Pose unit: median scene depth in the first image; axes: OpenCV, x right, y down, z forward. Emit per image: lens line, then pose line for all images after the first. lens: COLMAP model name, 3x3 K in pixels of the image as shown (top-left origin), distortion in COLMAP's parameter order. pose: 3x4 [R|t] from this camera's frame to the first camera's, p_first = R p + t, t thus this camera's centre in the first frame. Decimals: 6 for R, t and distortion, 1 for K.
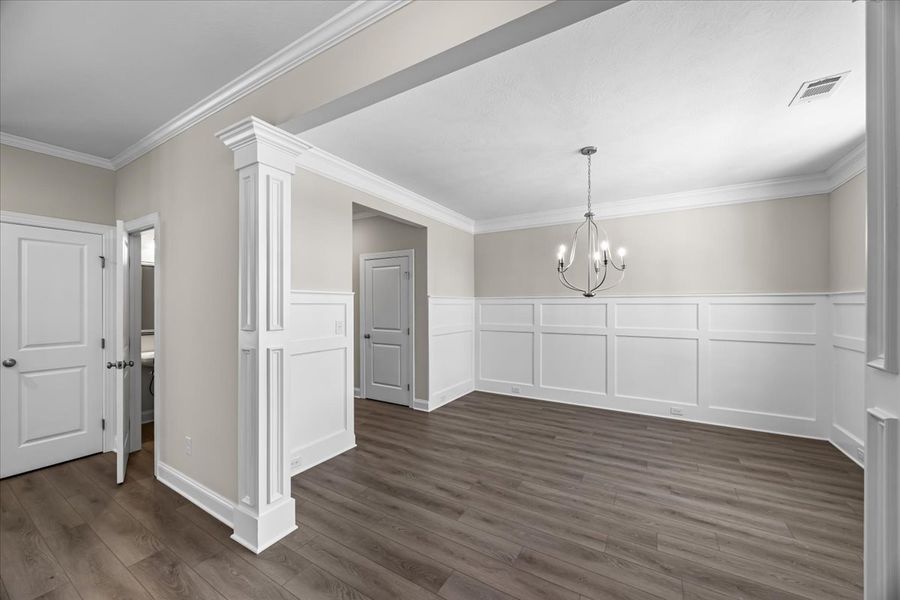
lens RADIAL K [[344.2, 0, 449.5], [0, 344.2, 303.8], [0, 0, 1]] dist [-0.003836, 0.000214]
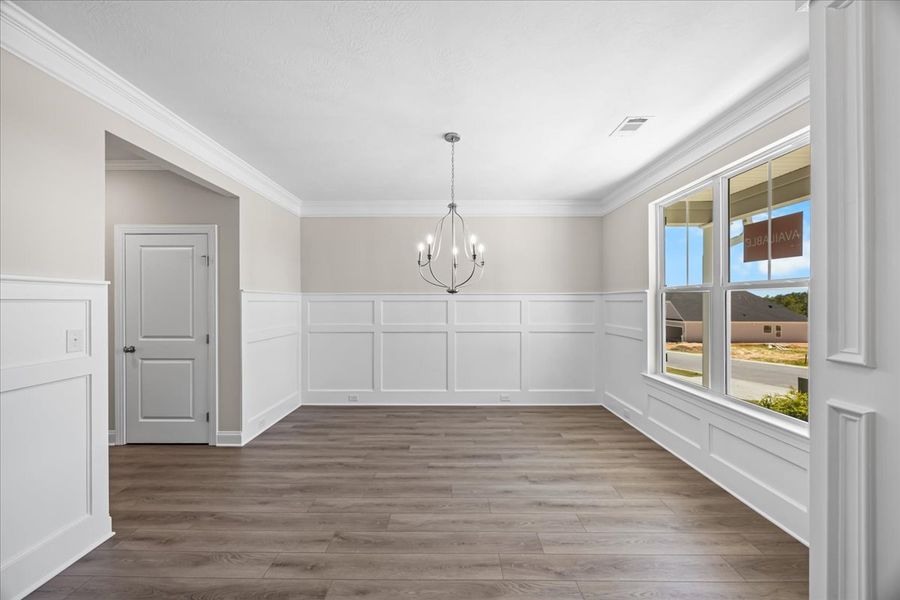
lens RADIAL K [[344.2, 0, 451.5], [0, 344.2, 300.8], [0, 0, 1]] dist [-0.003836, 0.000214]
pose [[0.857966, 0.000825, 0.513705, -0.072592], [-0.000495, 1.000000, -0.000780, 0.000838], [-0.513706, 0.000415, 0.857966, 0.179922]]
